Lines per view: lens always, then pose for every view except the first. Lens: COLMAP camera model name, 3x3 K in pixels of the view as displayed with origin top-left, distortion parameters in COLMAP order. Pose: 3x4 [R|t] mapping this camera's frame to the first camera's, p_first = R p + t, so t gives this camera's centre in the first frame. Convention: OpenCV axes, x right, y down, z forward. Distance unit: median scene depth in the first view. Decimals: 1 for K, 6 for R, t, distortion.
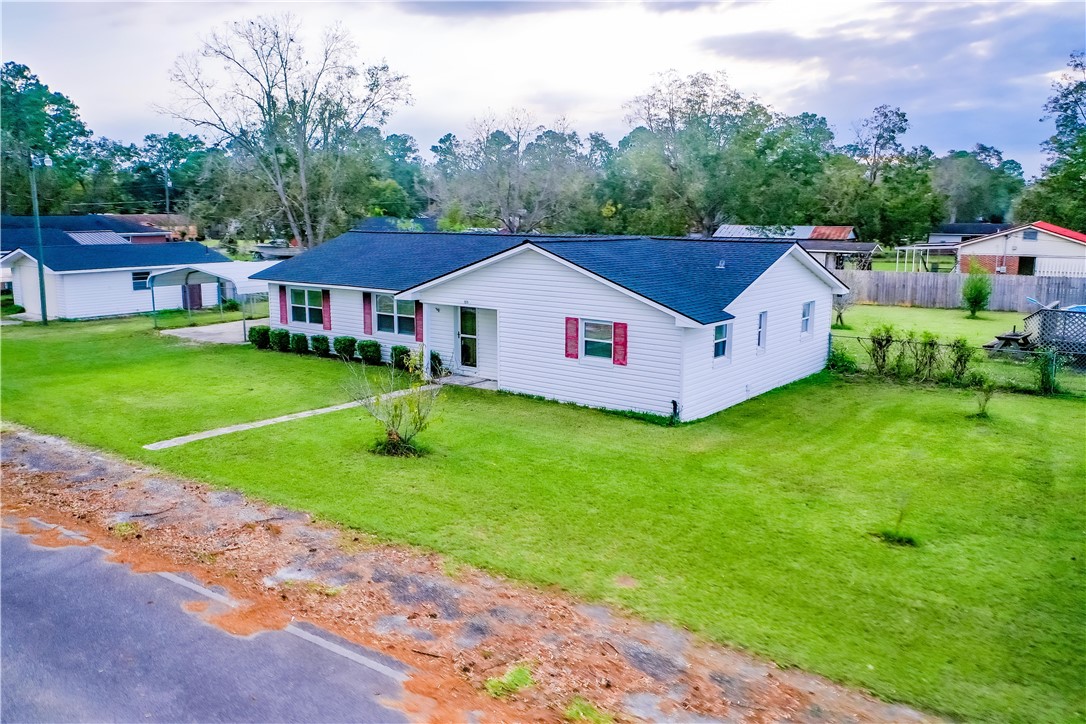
lens RADIAL K [[854.4, 0, 543.0], [0, 854.4, 362.0], [0, 0, 1]] dist [-0.004359, 0.008484]
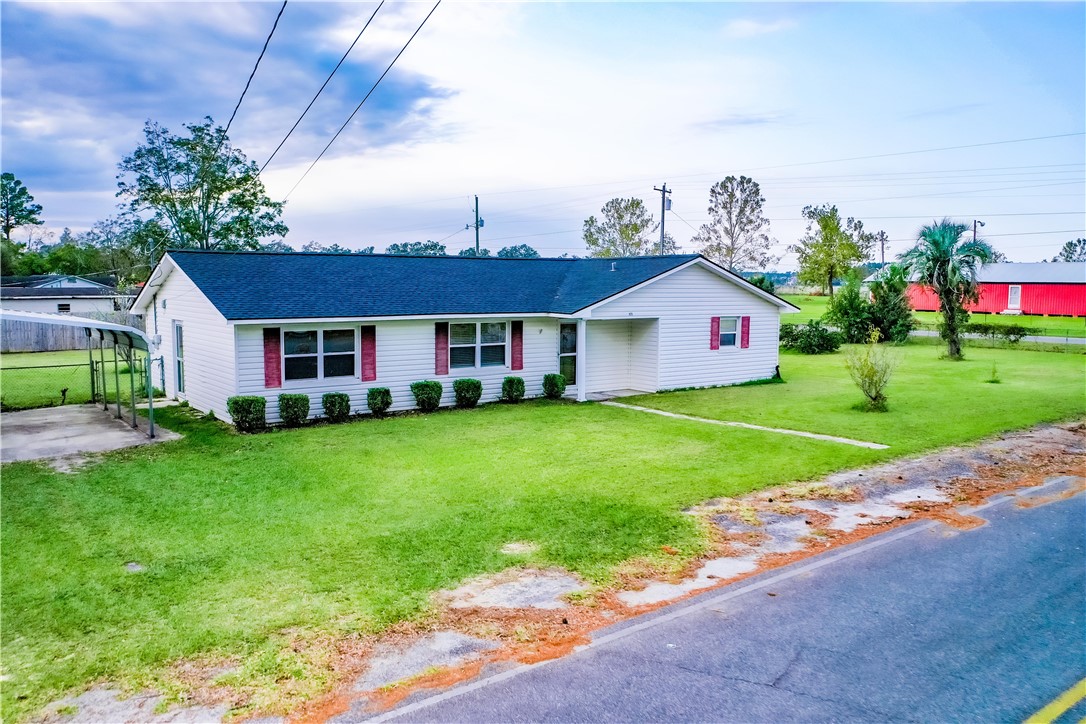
lens RADIAL K [[851.5, 0, 543.0], [0, 851.5, 362.0], [0, 0, 1]] dist [-0.007130, 0.006080]
pose [[0.271733, -0.093880, 0.957783, -1.003469], [0.161230, 0.985605, 0.050865, -0.073923], [-0.948771, 0.140602, 0.282958, 0.724687]]
